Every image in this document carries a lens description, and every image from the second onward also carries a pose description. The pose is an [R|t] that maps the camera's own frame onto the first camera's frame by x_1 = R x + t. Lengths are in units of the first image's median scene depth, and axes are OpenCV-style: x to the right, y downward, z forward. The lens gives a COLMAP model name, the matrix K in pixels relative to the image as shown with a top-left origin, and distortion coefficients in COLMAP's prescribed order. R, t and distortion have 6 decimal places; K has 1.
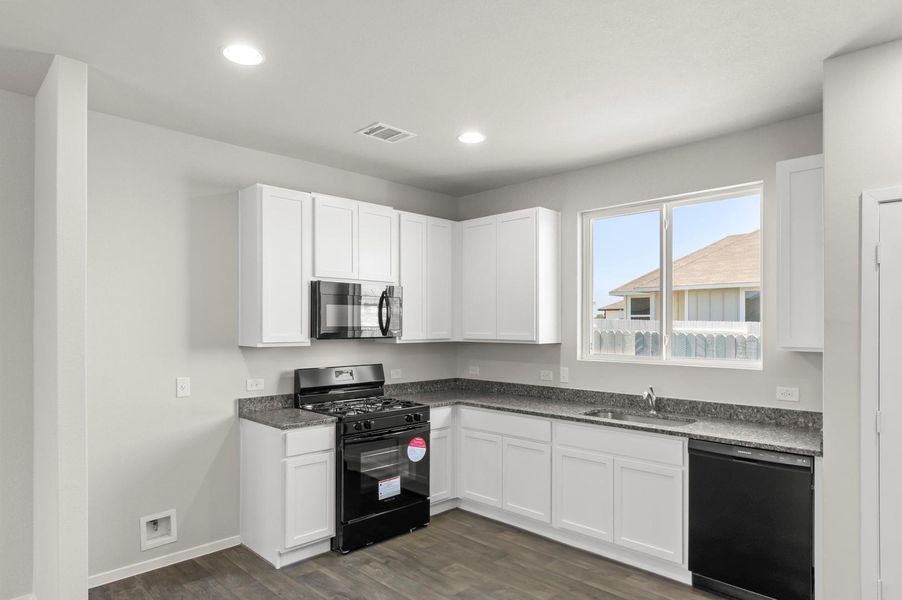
lens RADIAL K [[540.8, 0, 462.5], [0, 540.8, 326.7], [0, 0, 1]] dist [-0.001060, -0.011221]
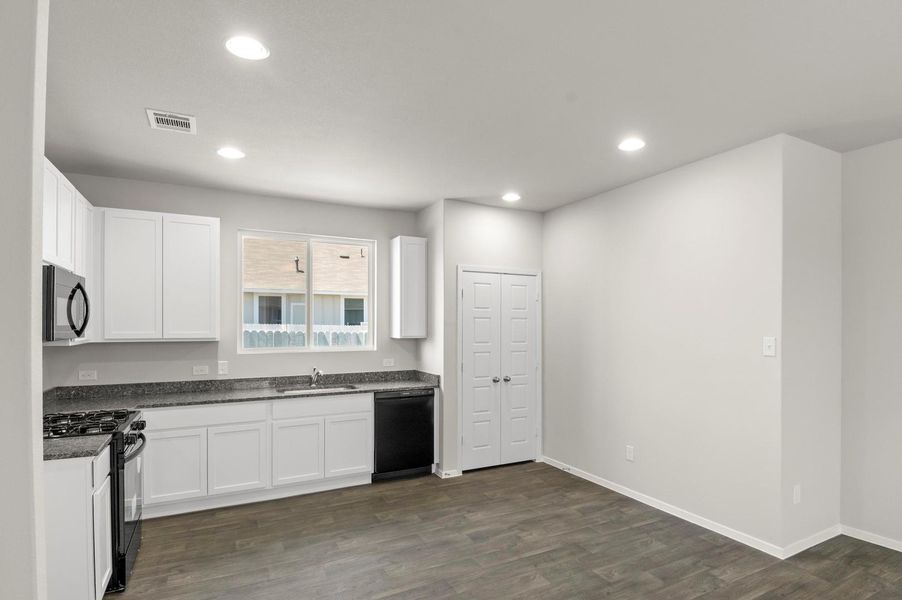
lens RADIAL K [[486.0, 0, 478.5], [0, 486.0, 322.8], [0, 0, 1]] dist [0.005588, -0.011435]
pose [[0.277044, 0.004054, 0.960849, -0.762133], [0.001463, 0.999988, -0.004641, -0.000057], [-0.960856, 0.002691, 0.277035, 0.233111]]
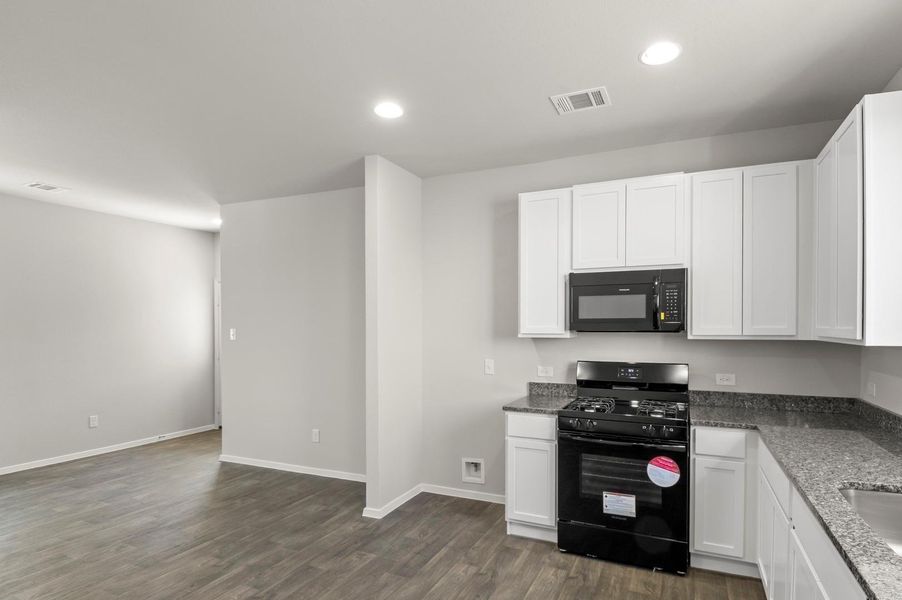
lens RADIAL K [[486.0, 0, 465.9], [0, 486.0, 329.9], [0, 0, 1]] dist [0.005588, -0.011435]
pose [[0.343696, 0.004007, -0.939072, 0.519190], [-0.003692, 0.999989, 0.002915, 0.018687], [0.939074, 0.002465, 0.343707, 0.511874]]
